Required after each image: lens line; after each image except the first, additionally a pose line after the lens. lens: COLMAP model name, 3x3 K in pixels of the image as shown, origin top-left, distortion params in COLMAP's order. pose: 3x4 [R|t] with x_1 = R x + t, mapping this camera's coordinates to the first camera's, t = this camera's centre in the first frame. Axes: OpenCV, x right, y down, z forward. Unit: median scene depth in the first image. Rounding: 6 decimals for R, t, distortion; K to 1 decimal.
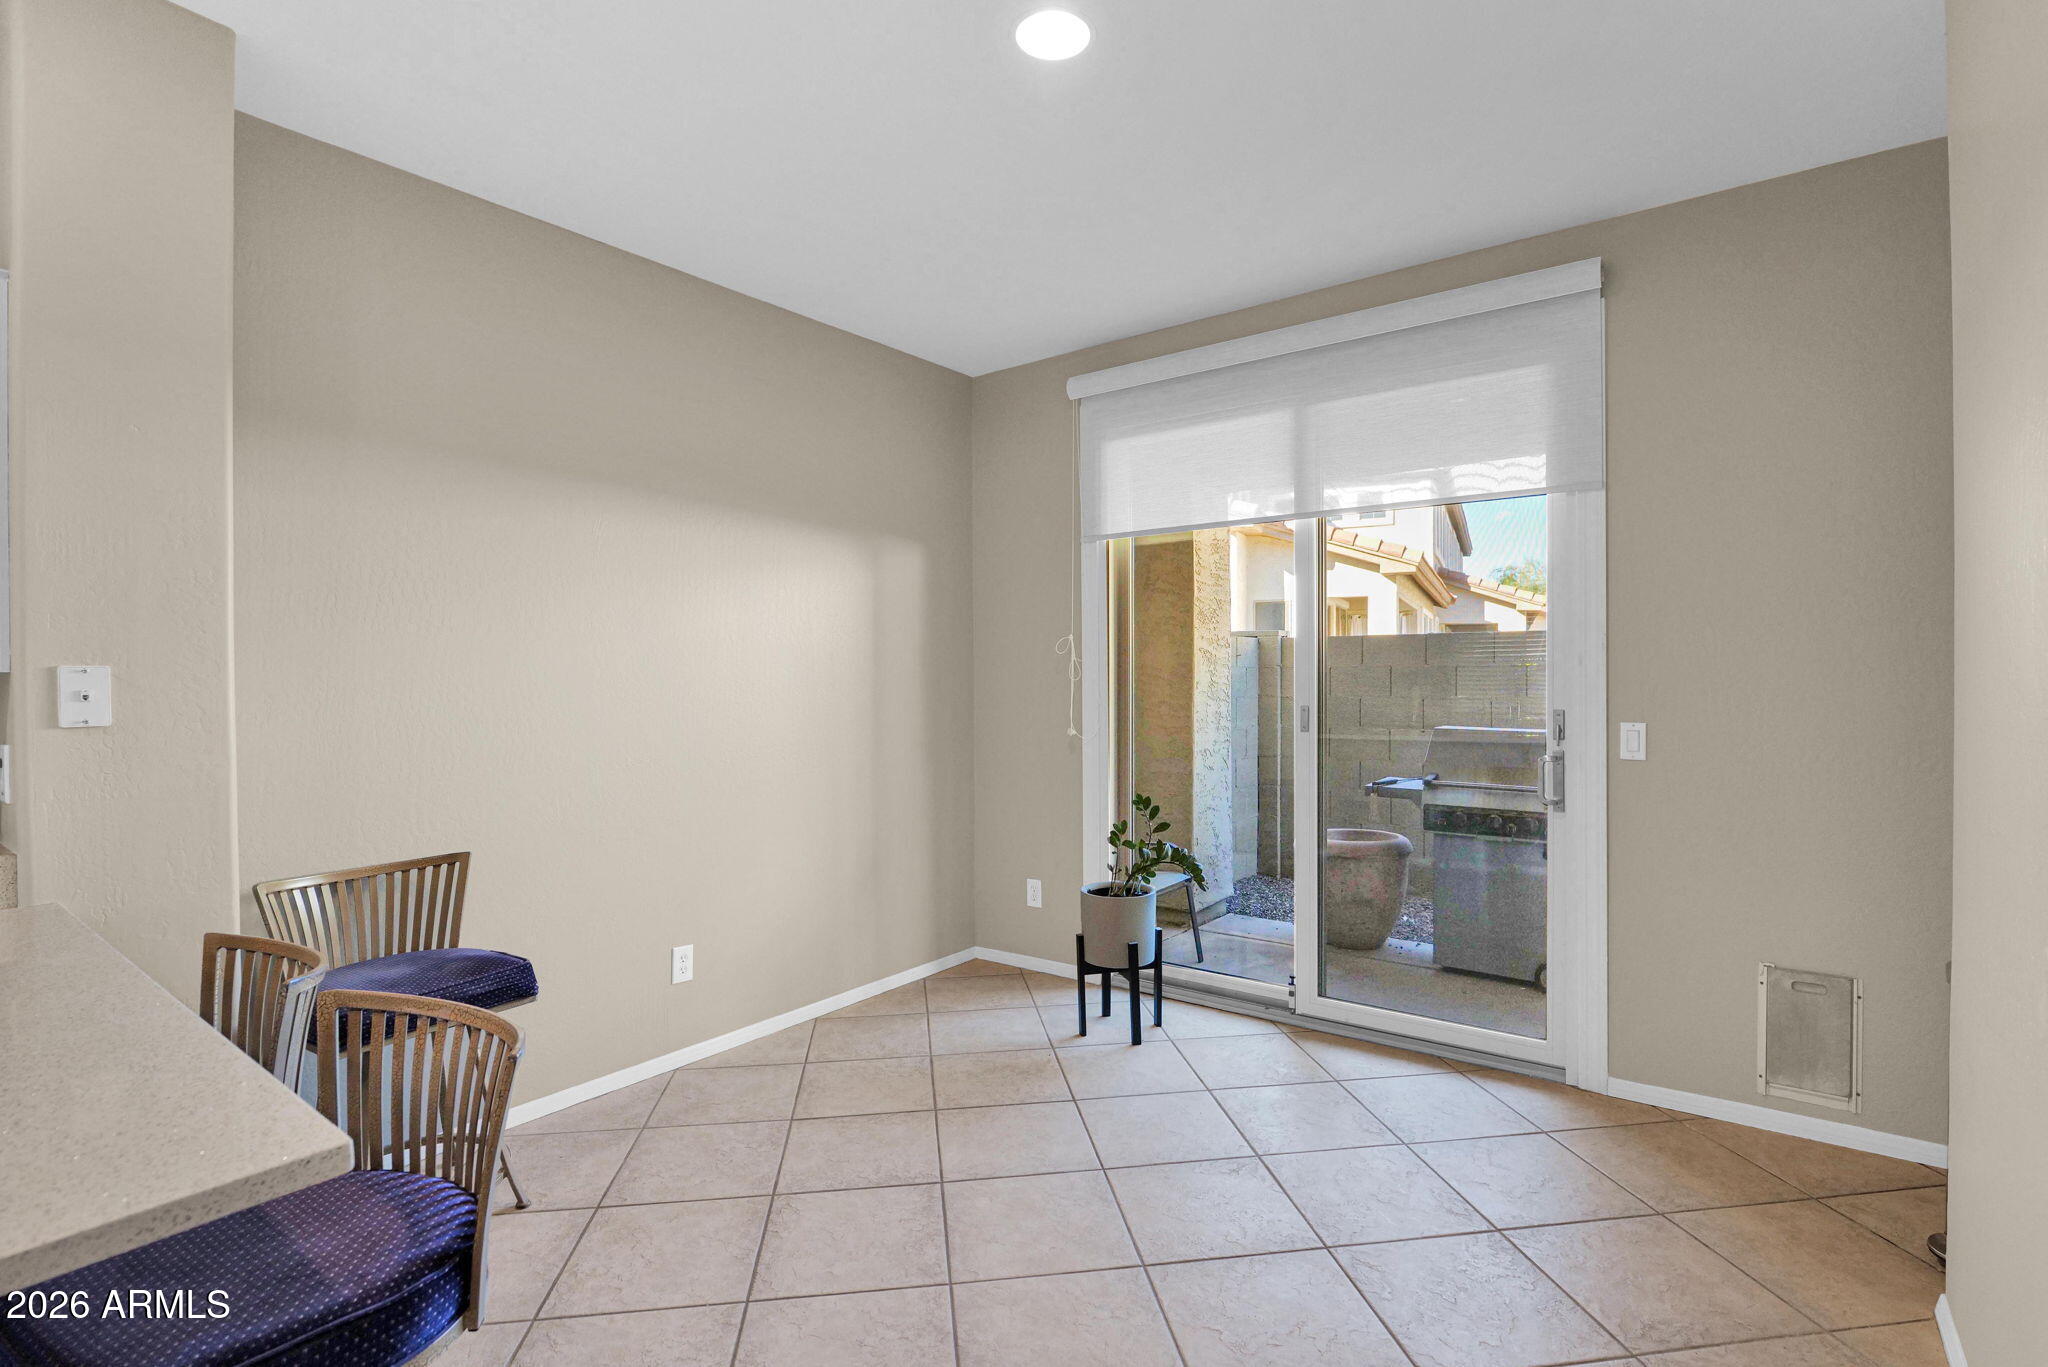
lens RADIAL K [[967.3, 0, 1014.5], [0, 967.3, 686.7], [0, 0, 1]] dist [-0.011997, 0.003538]
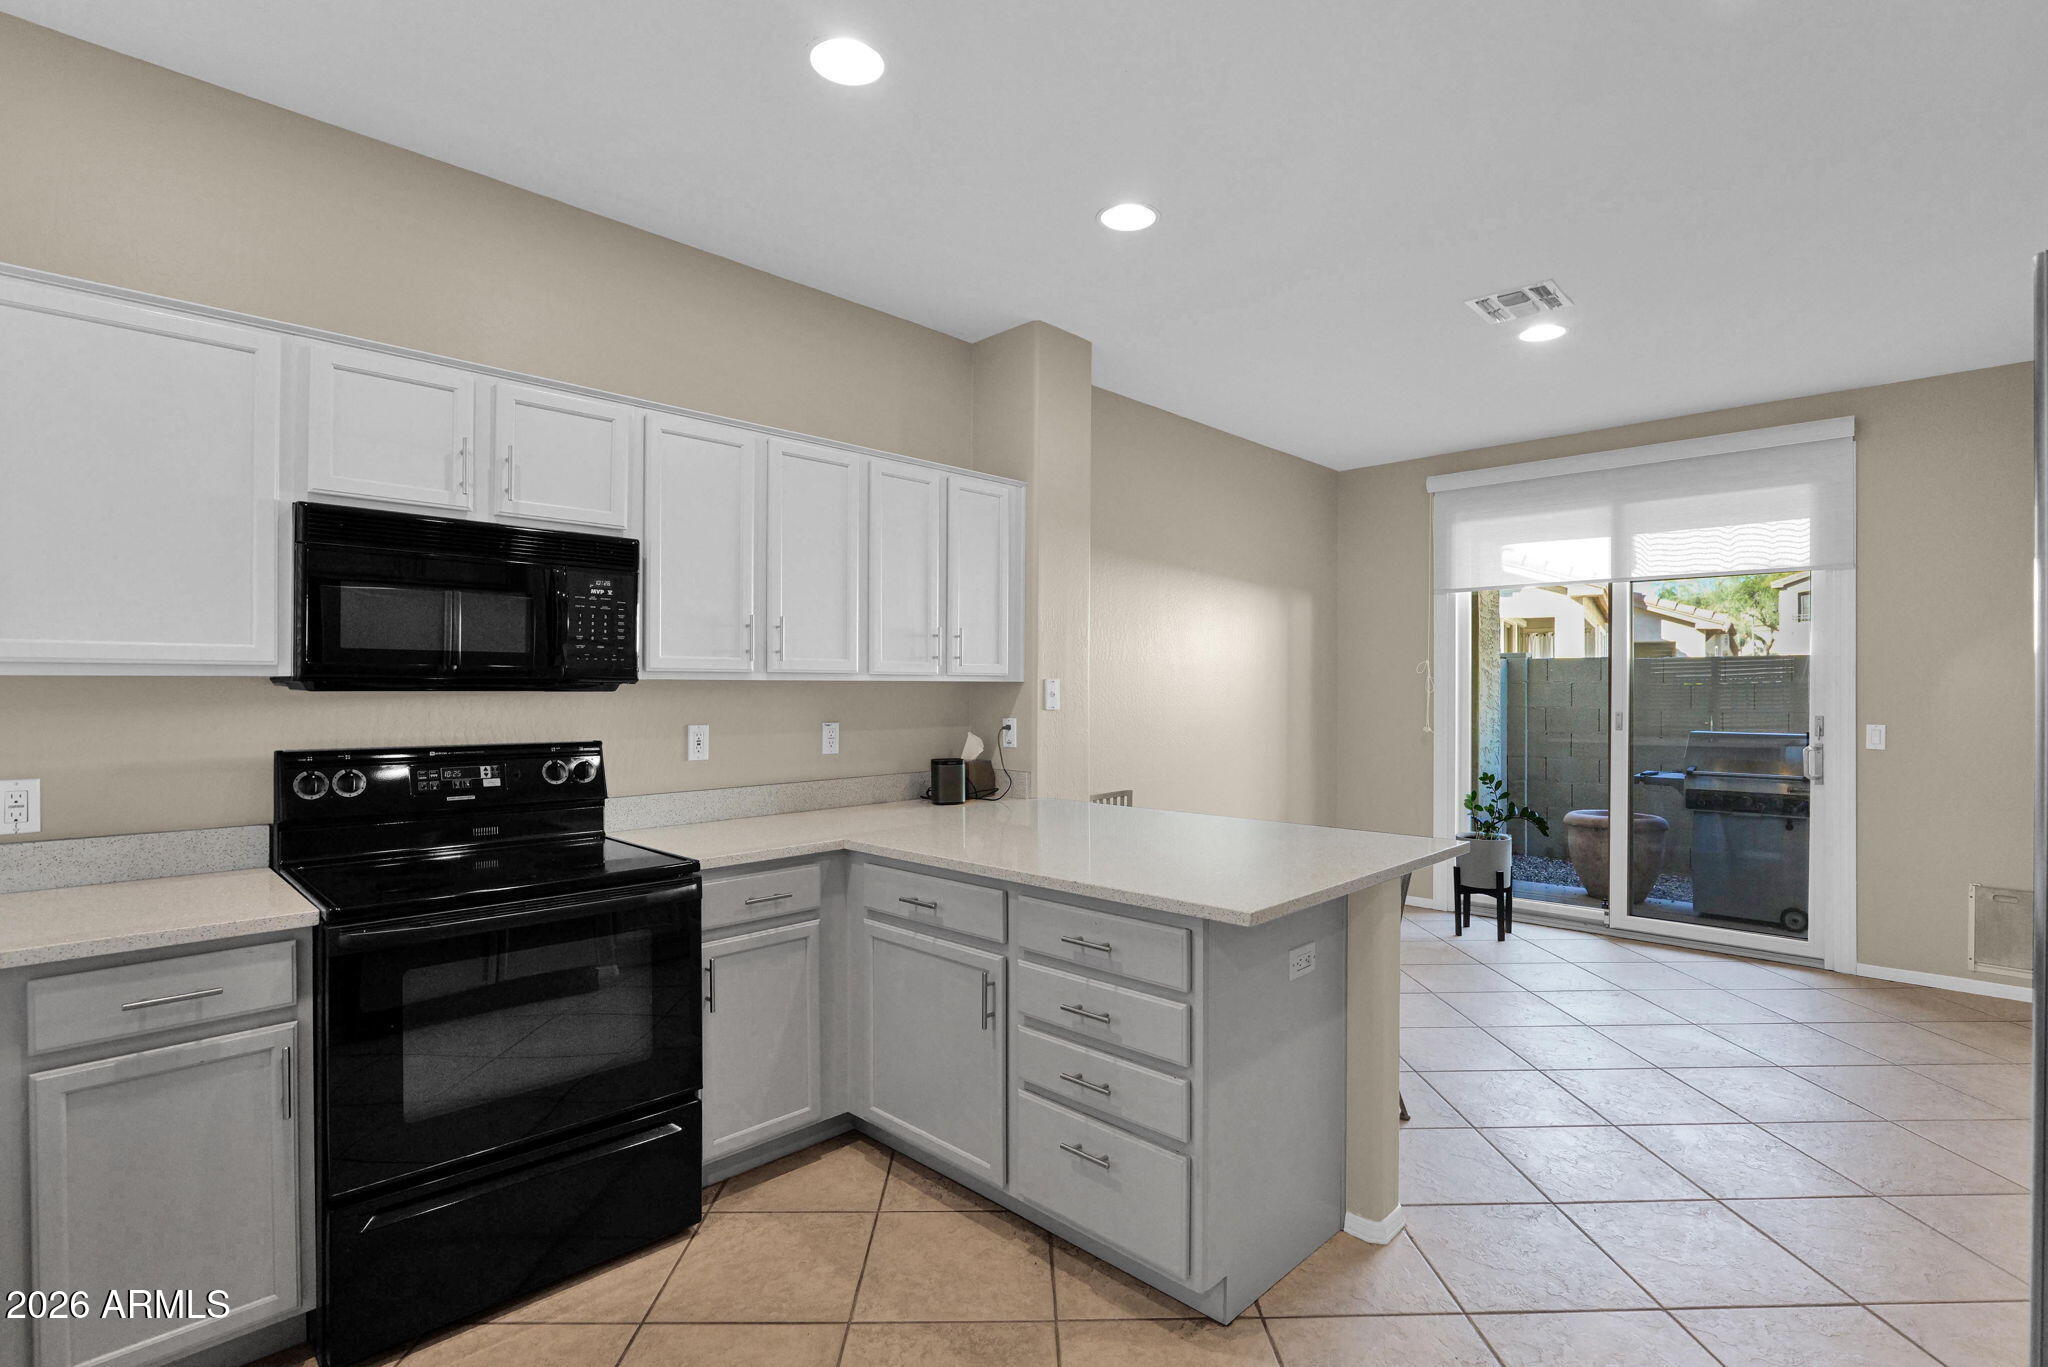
lens RADIAL K [[967.3, 0, 1019.6], [0, 967.3, 687.5], [0, 0, 1]] dist [-0.011997, 0.003538]
pose [[0.993579, 0.010961, -0.112605, -0.402207], [-0.012165, 0.999876, -0.010008, 0.008481], [0.112482, 0.011314, 0.993589, -0.496394]]
